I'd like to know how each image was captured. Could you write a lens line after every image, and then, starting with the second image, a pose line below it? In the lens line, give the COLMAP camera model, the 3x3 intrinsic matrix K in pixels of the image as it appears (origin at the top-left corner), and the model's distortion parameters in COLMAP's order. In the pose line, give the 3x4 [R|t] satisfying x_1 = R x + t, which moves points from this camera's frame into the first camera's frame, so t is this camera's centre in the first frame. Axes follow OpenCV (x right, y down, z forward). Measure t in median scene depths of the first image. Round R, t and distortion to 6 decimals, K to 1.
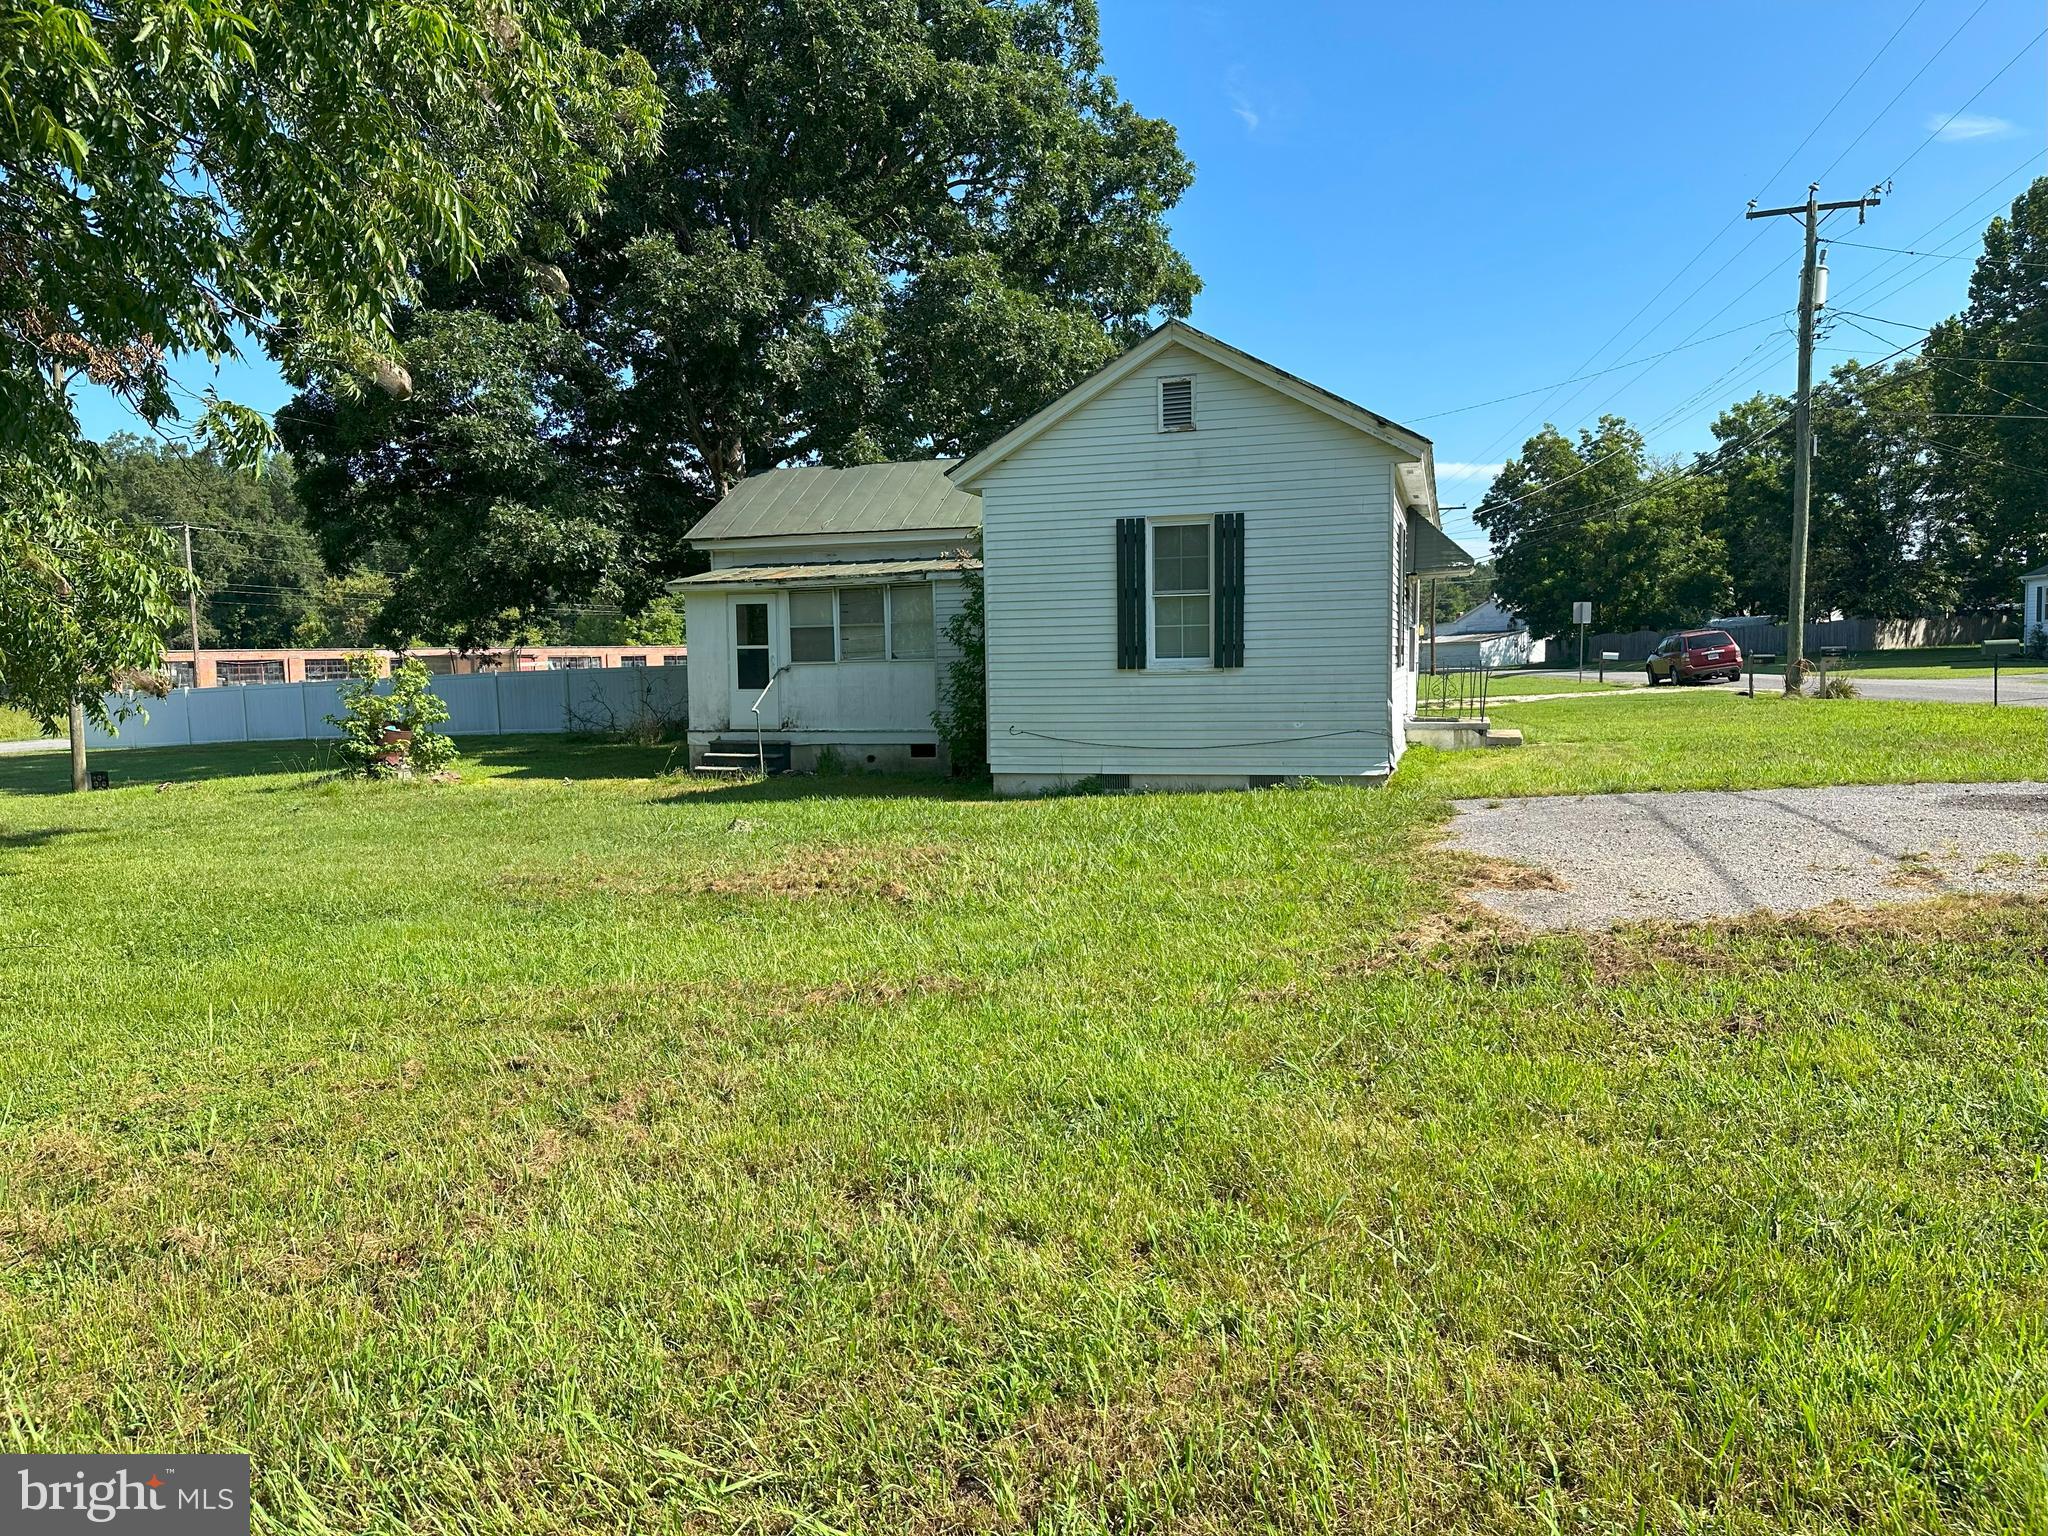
lens RADIAL K [[1449.7, 0, 1018.7], [0, 1449.7, 782.1], [0, 0, 1]] dist [0.049138, -0.058074]
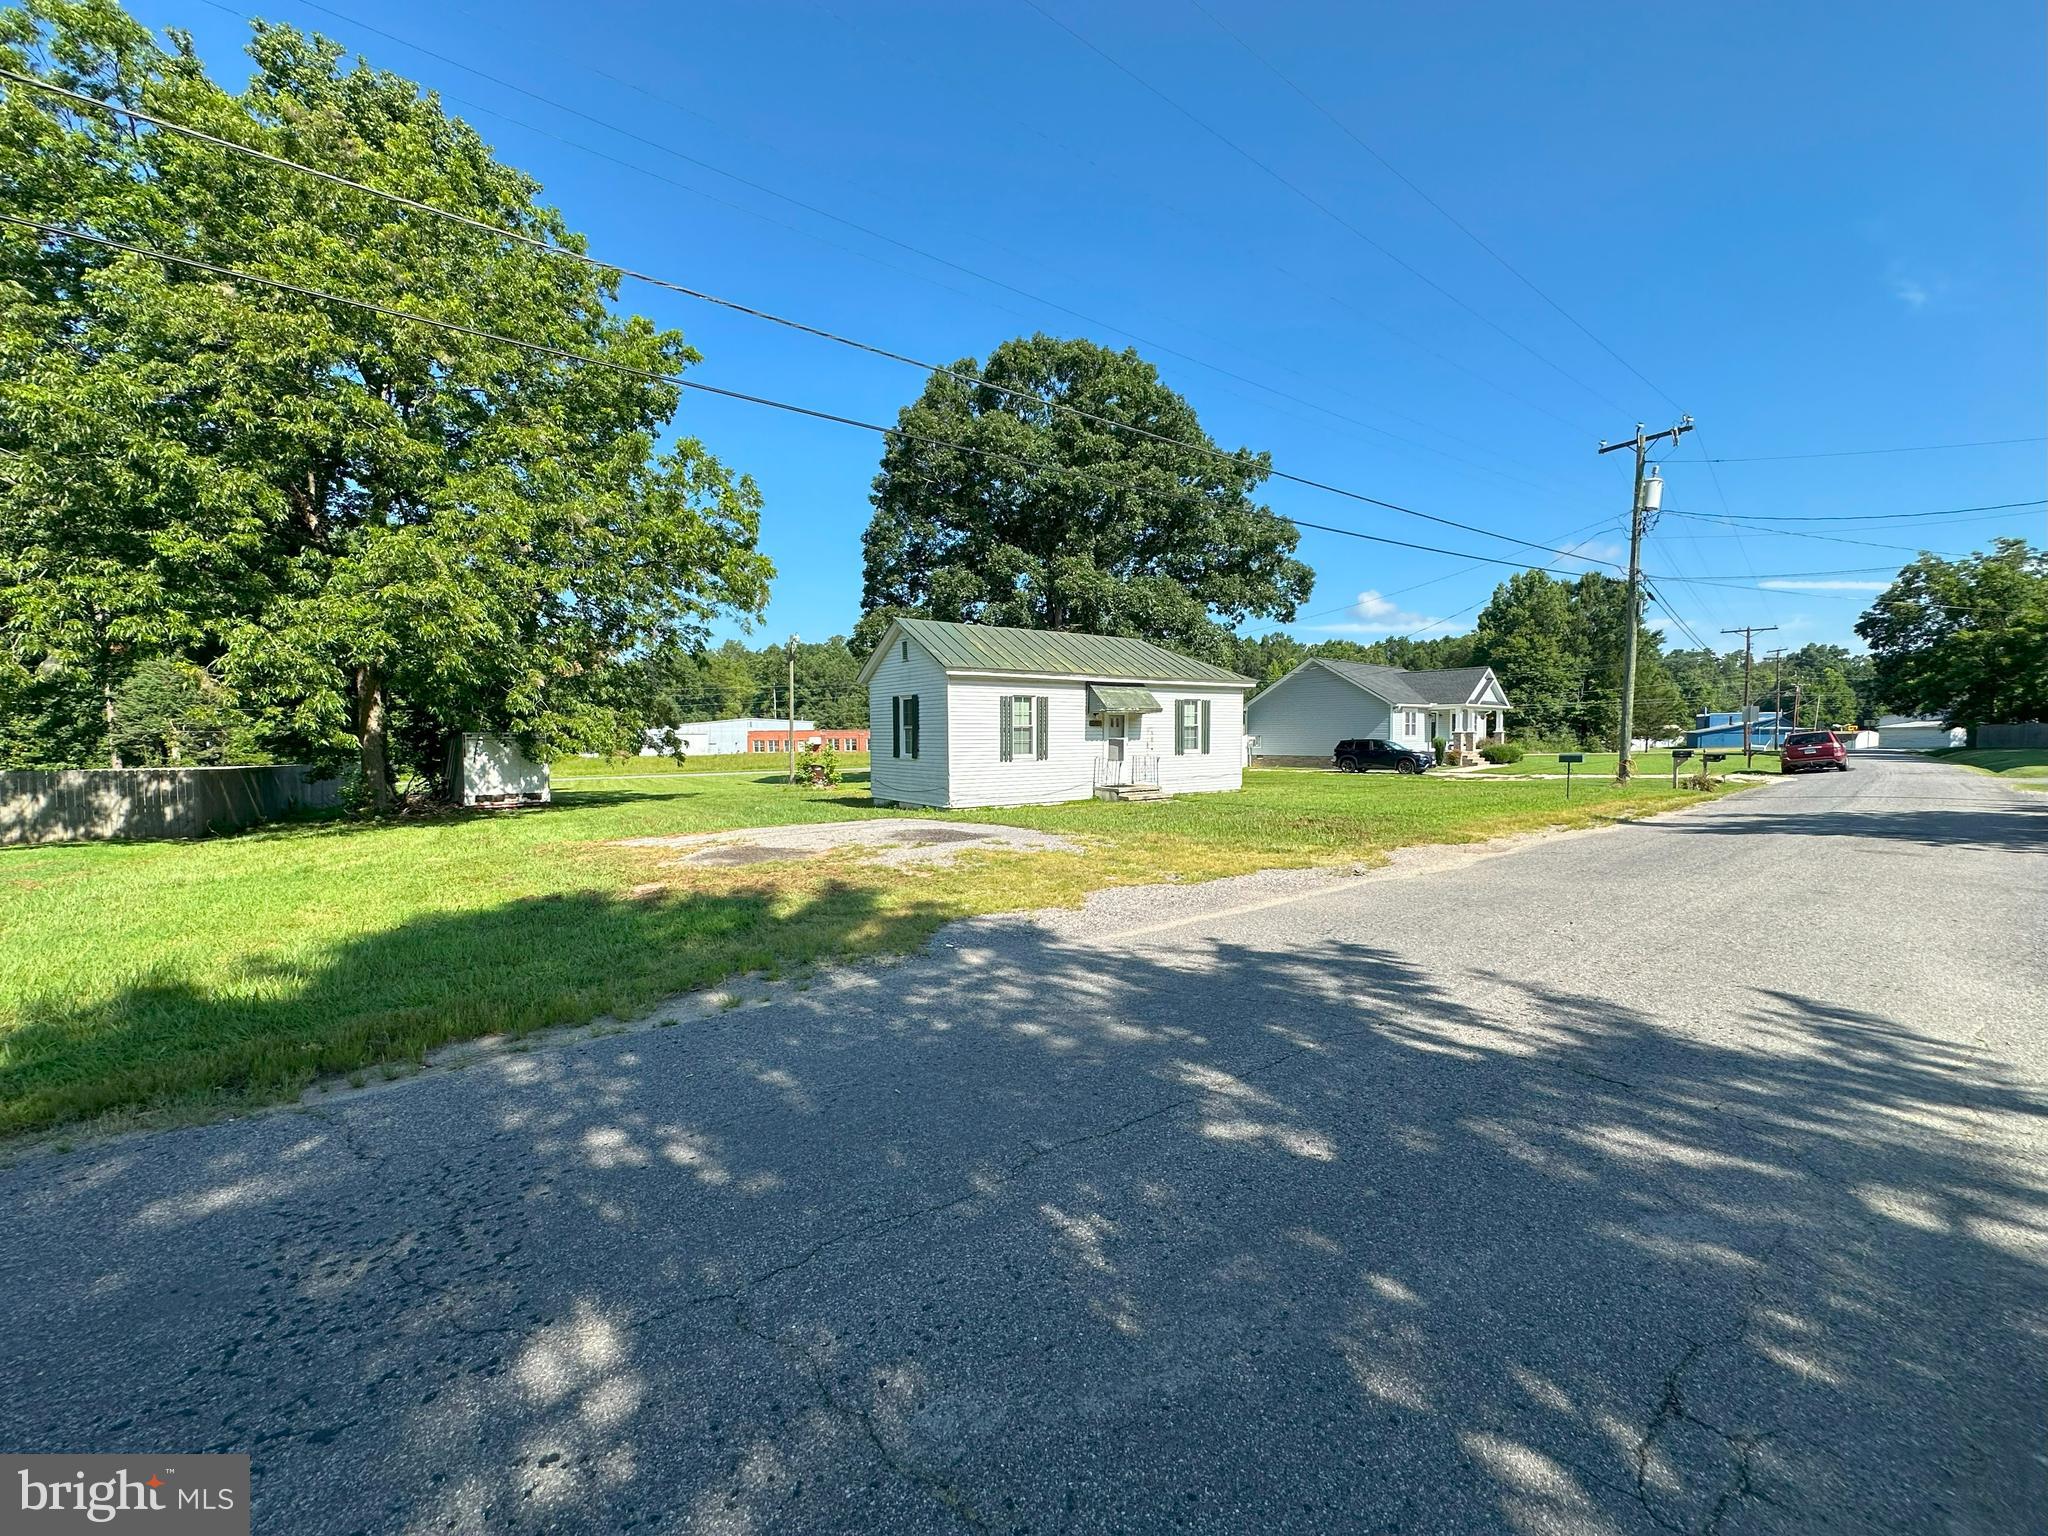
lens RADIAL K [[824.6, 0, 1022.9], [0, 824.6, 771.4], [0, 0, 1]] dist [-0.007101, 0.002742]
pose [[0.780441, 0.043990, -0.623680, 0.893783], [-0.062617, 0.998006, -0.007964, -0.045271], [0.622086, 0.045269, 0.781639, 0.037949]]
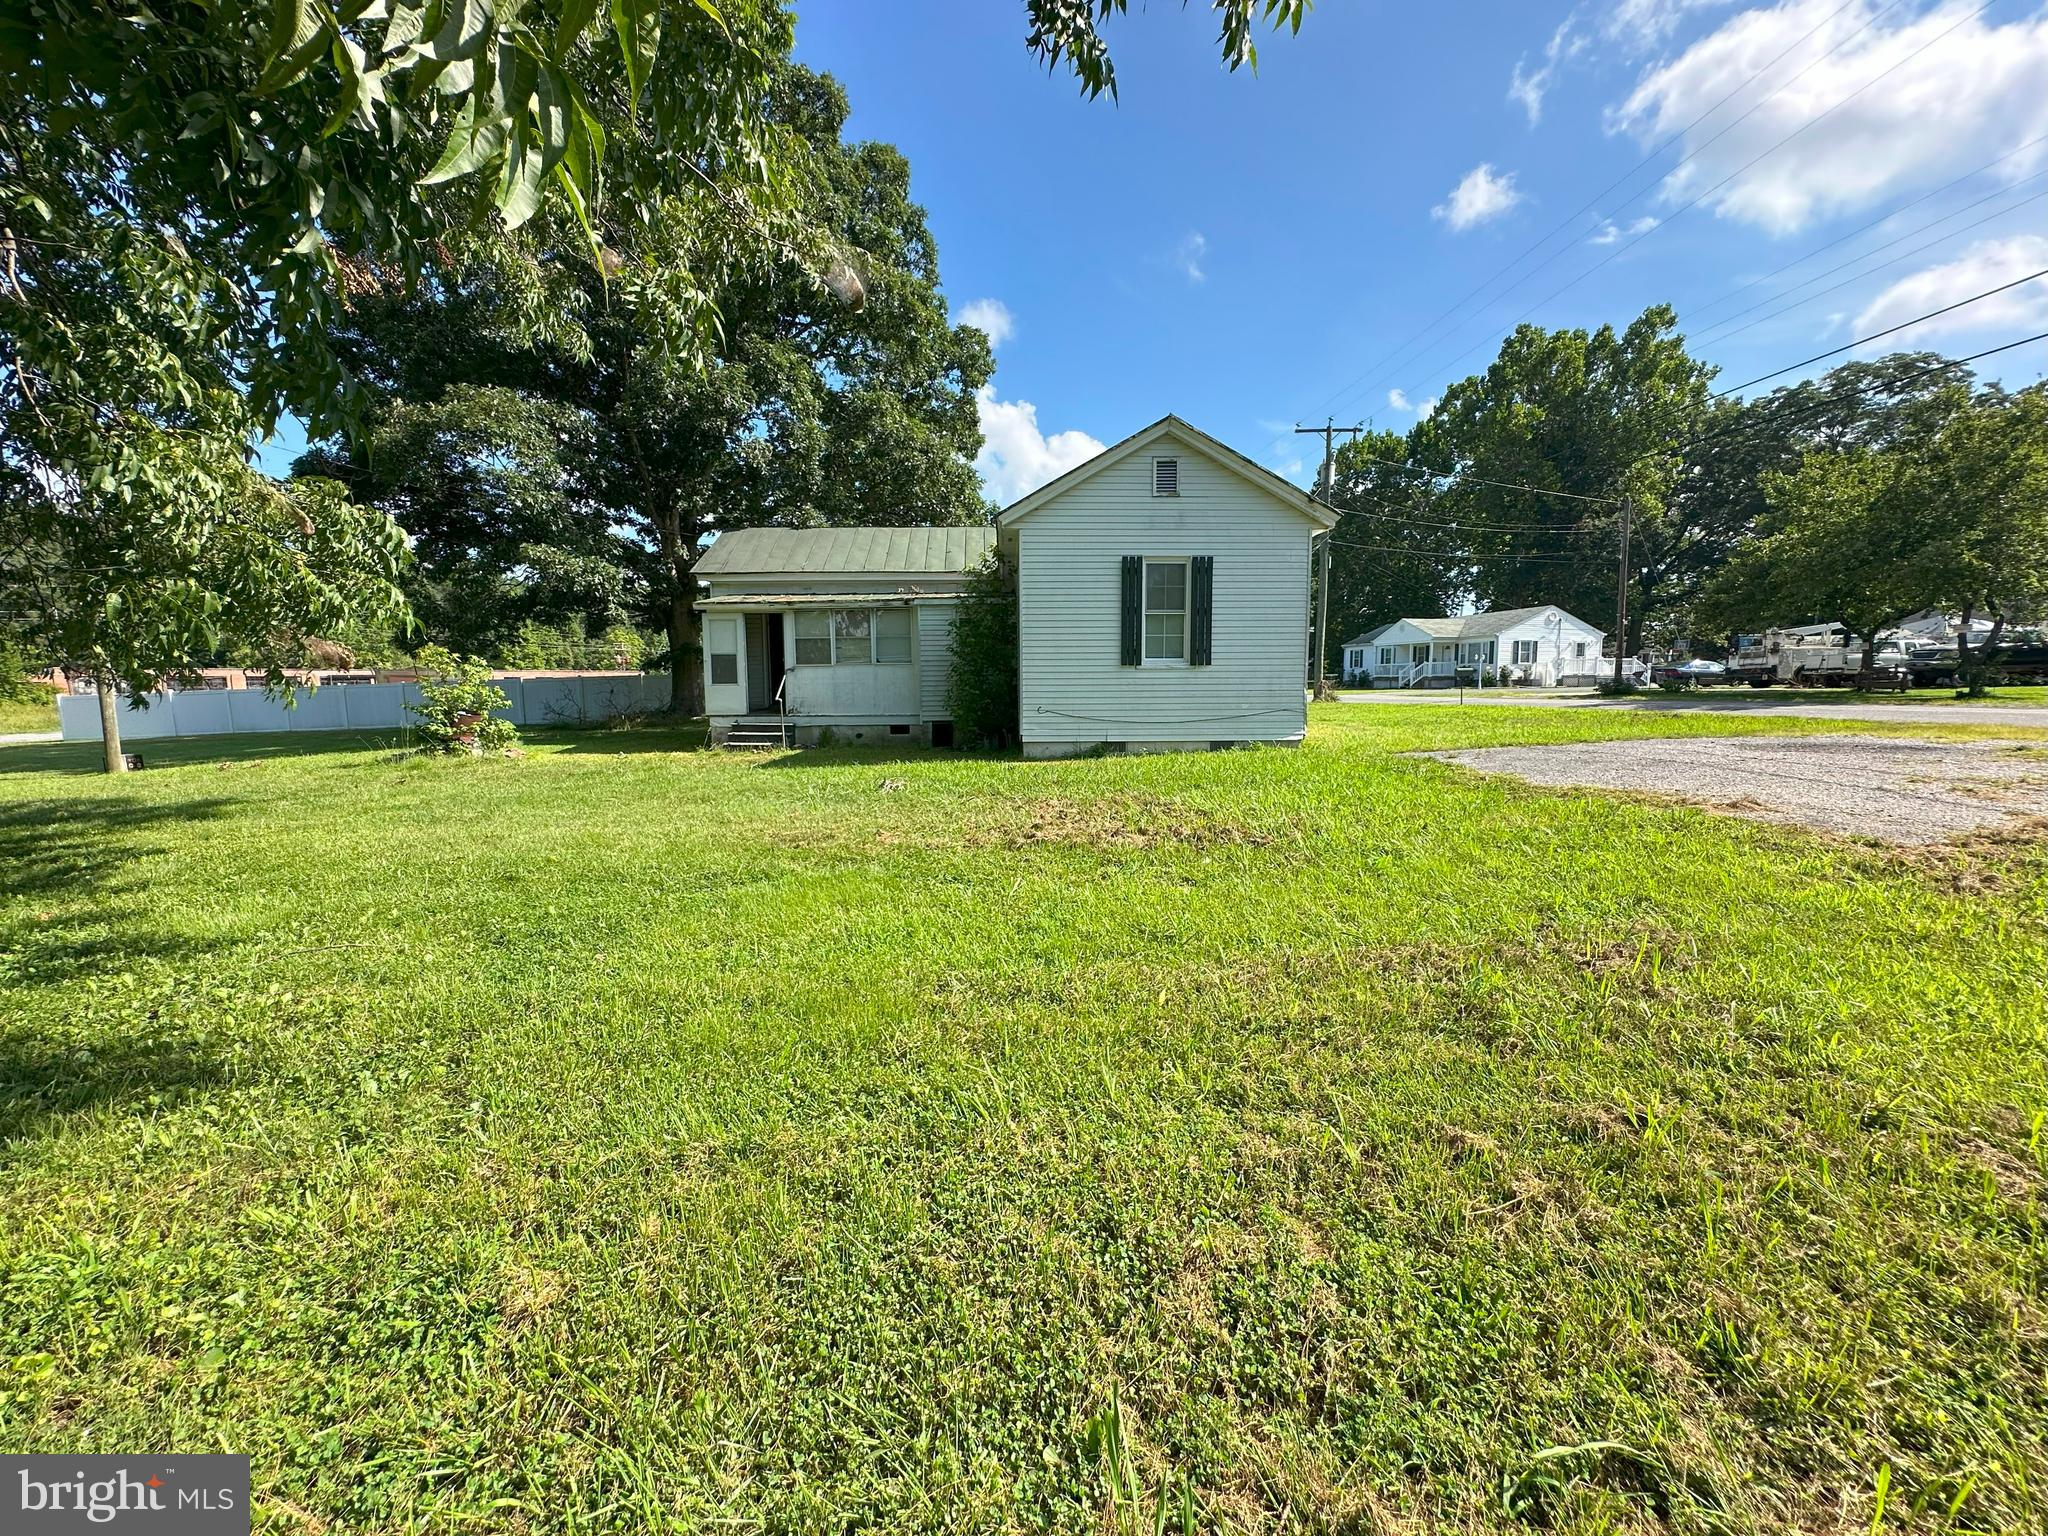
lens RADIAL K [[824.6, 0, 1024.2], [0, 824.6, 761.8], [0, 0, 1]] dist [-0.007101, 0.002742]
pose [[0.950412, -0.017566, 0.310497, -0.214101], [0.015382, 0.999837, 0.009482, 0.004044], [-0.310613, -0.004236, 0.950527, 0.225630]]
